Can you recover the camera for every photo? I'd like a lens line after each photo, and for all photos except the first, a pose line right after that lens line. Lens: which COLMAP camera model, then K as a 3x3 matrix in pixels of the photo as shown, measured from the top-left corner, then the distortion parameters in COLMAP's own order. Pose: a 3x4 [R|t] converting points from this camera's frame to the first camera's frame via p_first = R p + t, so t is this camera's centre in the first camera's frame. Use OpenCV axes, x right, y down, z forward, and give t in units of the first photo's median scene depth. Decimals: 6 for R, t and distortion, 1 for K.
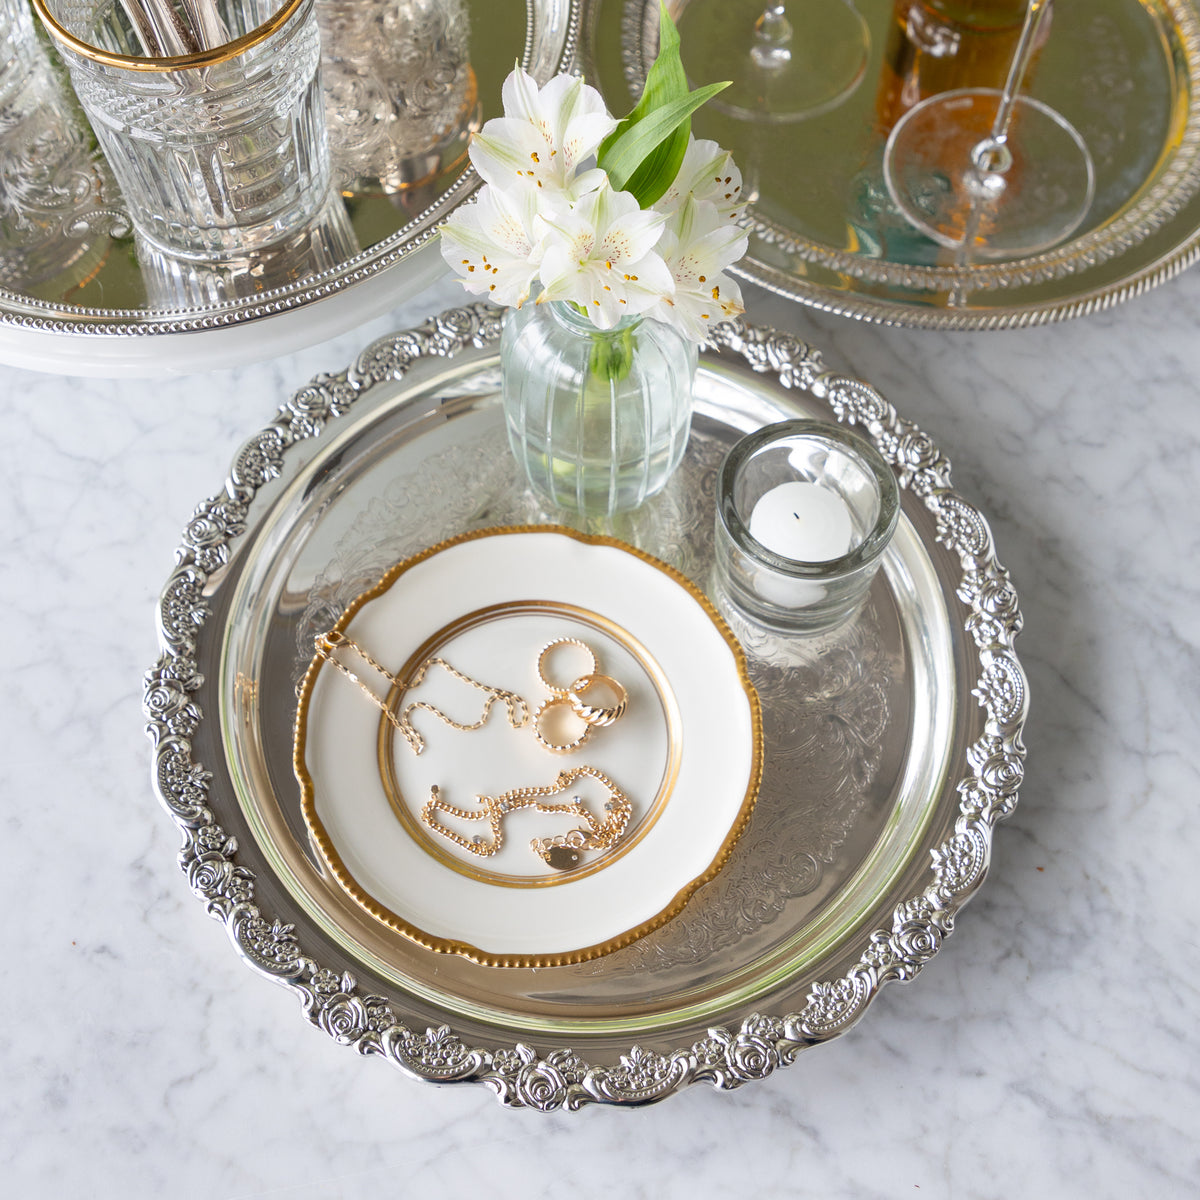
lens RADIAL K [[1830.9, 0, 615.6], [0, 1830.9, 419.4], [0, 0, 1]] dist [-0.002501, 0.029742]
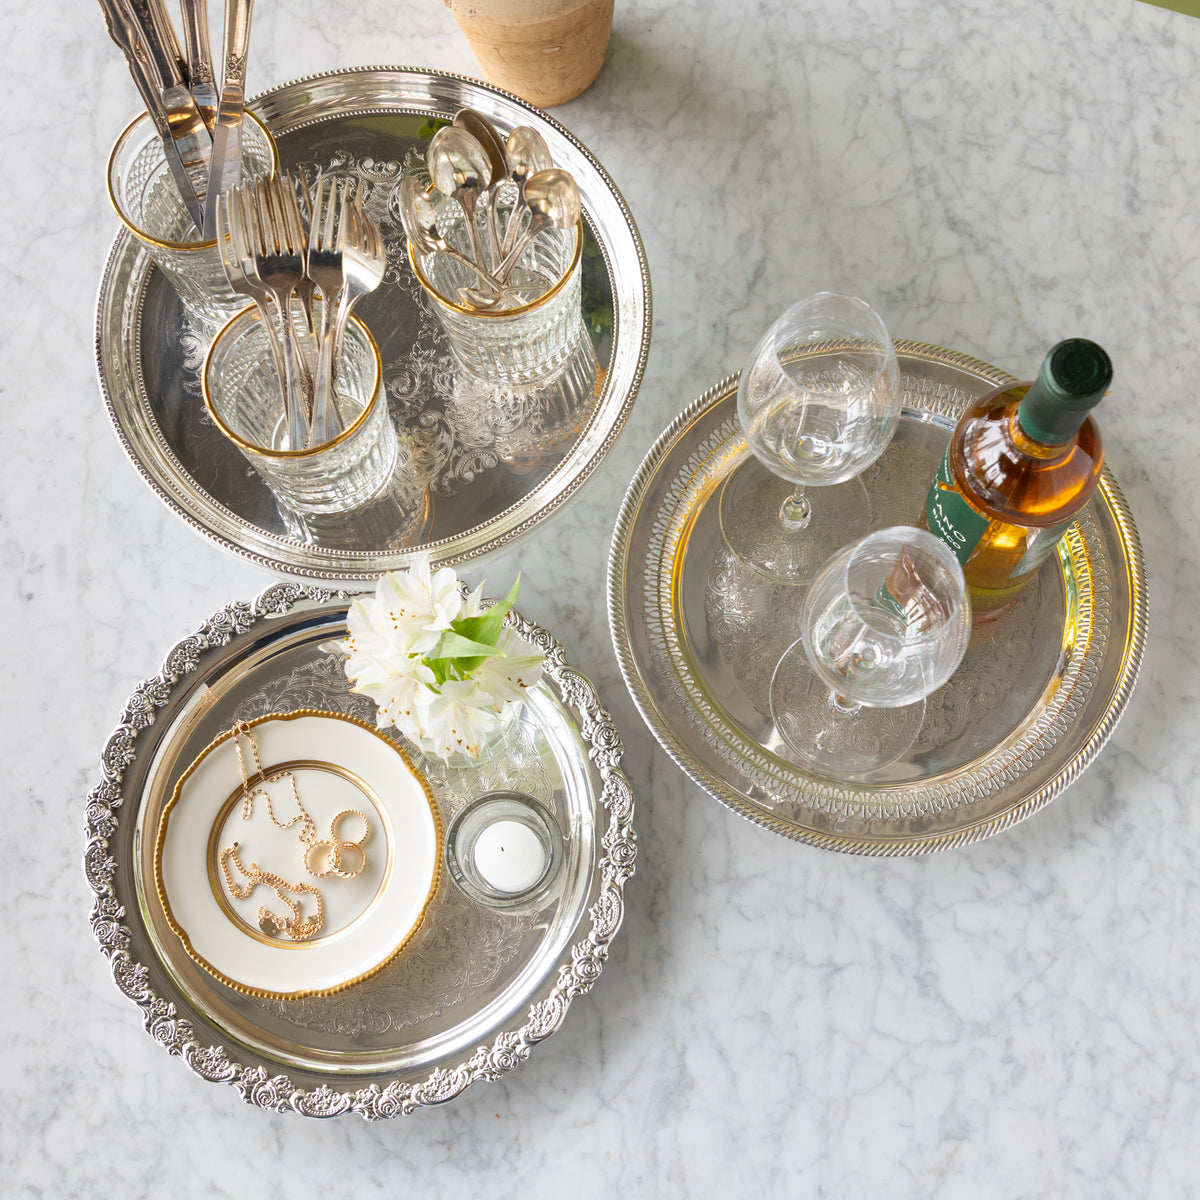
lens RADIAL K [[1765.1, 0, 600.0], [0, 1765.1, 600.0], [0, 0, 1]] dist [-0.015181, 0.029094]
pose [[0.786463, 0.583881, -0.201393, 0.362500], [-0.503934, 0.795138, 0.337353, -0.697687], [0.357109, -0.163827, 0.919584, -0.312048]]
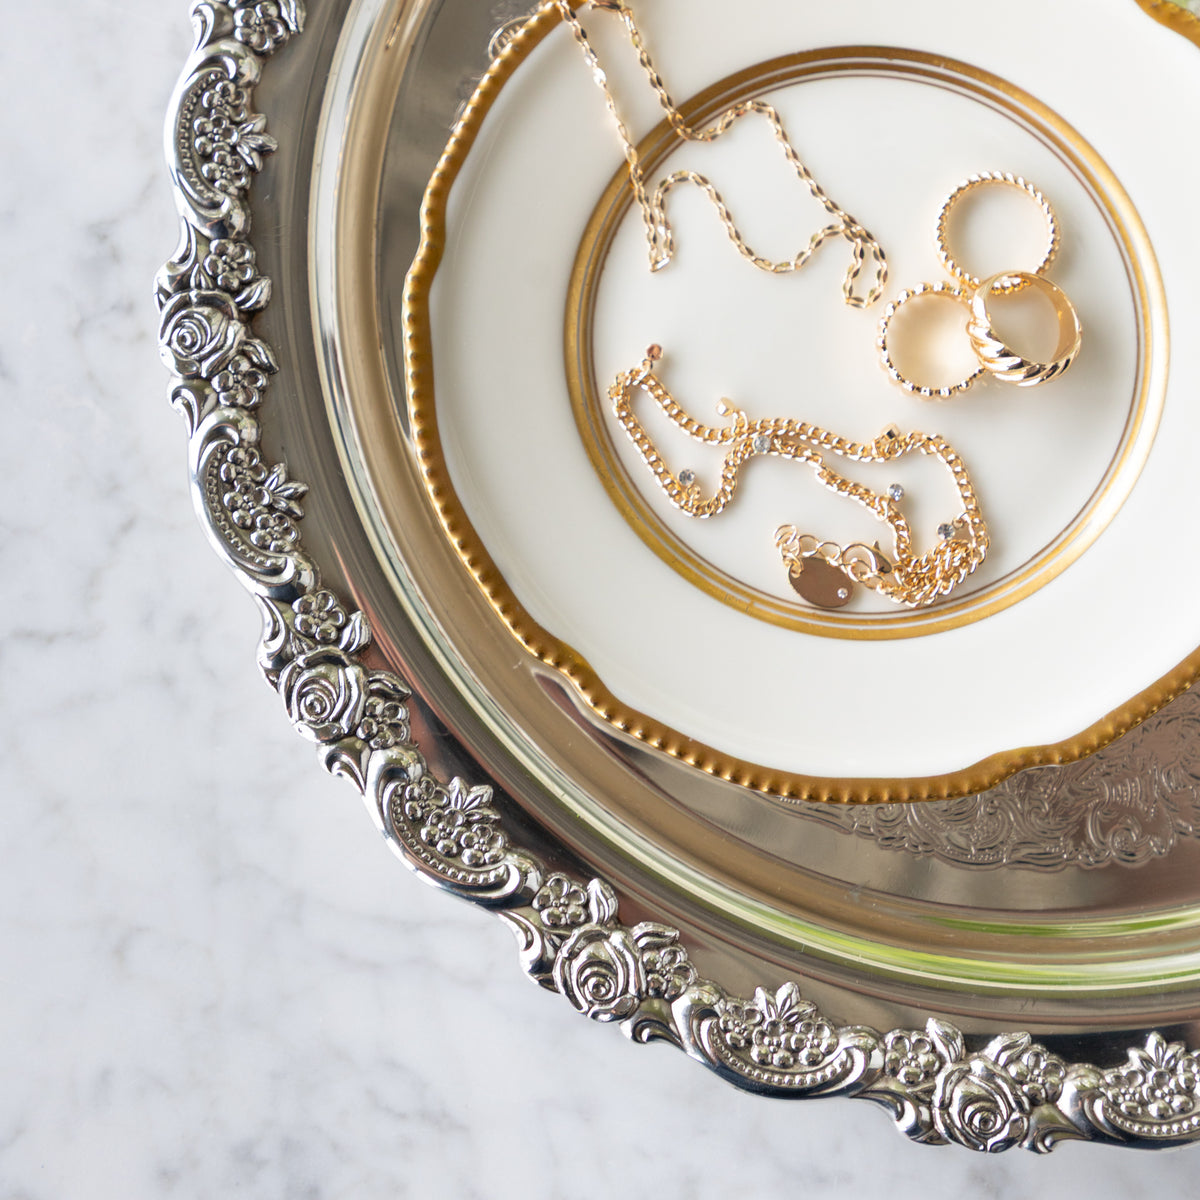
lens RADIAL K [[2459.8, 0, 546.9], [0, 2459.8, 439.8], [0, 0, 1]] dist [0.028793, 0.011742]
pose [[0.893818, 0.441384, -0.079186, -0.062768], [-0.370142, 0.825865, 0.425372, -0.063152], [0.253150, -0.350895, 0.901547, 0.376505]]
